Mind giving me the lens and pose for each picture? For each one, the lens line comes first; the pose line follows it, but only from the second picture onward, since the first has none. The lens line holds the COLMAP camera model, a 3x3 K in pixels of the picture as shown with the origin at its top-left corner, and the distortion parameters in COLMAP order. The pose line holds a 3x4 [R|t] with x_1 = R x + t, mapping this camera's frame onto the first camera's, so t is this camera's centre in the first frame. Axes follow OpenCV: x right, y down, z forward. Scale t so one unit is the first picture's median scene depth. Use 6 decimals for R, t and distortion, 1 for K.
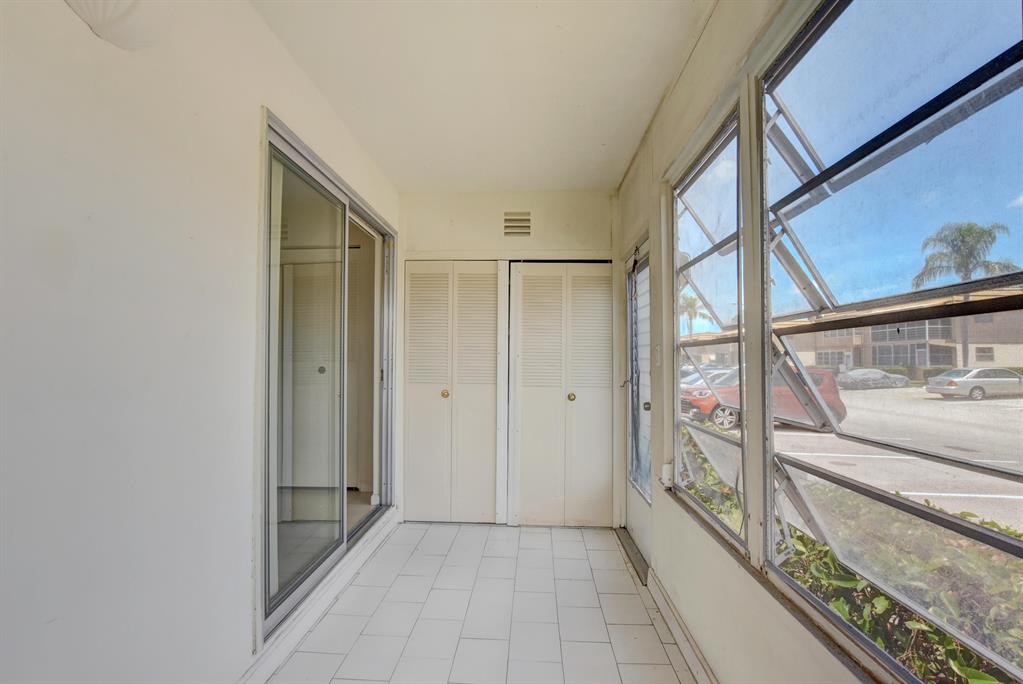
lens RADIAL K [[506.6, 0, 511.5], [0, 506.6, 342.0], [0, 0, 1]] dist [-0.000035, -0.000036]
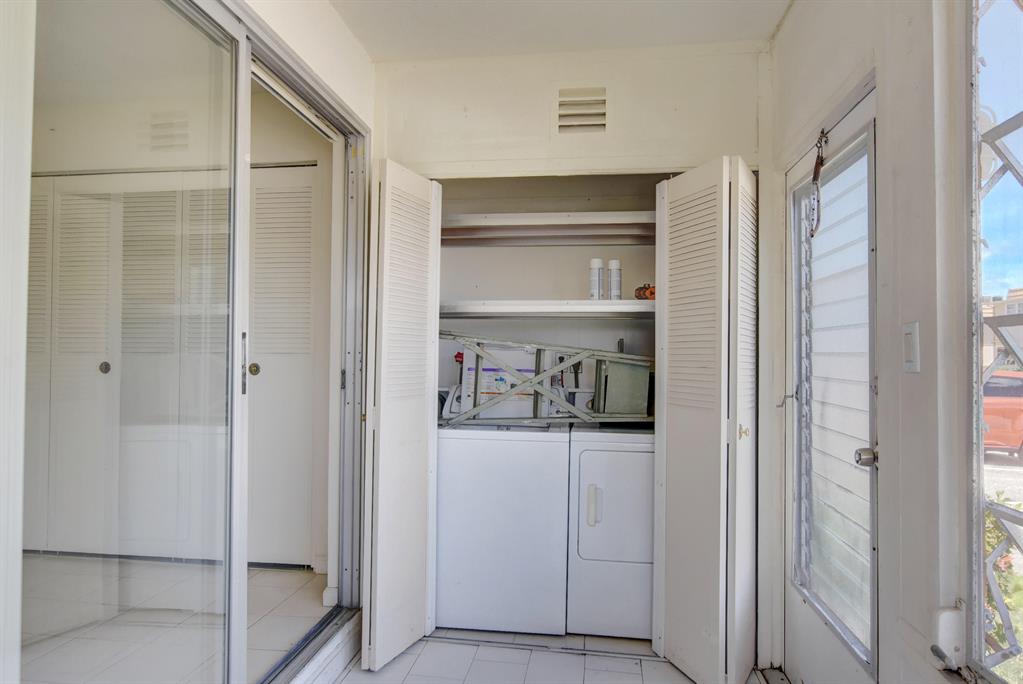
lens RADIAL K [[602.1, 0, 511.5], [0, 602.1, 342.0], [0, 0, 1]] dist [0.000468, 0.000248]
pose [[0.995497, 0.005436, -0.094640, -0.001802], [-0.004030, 0.999879, 0.015037, 0.012157], [0.094710, -0.014588, 0.995398, 0.343307]]
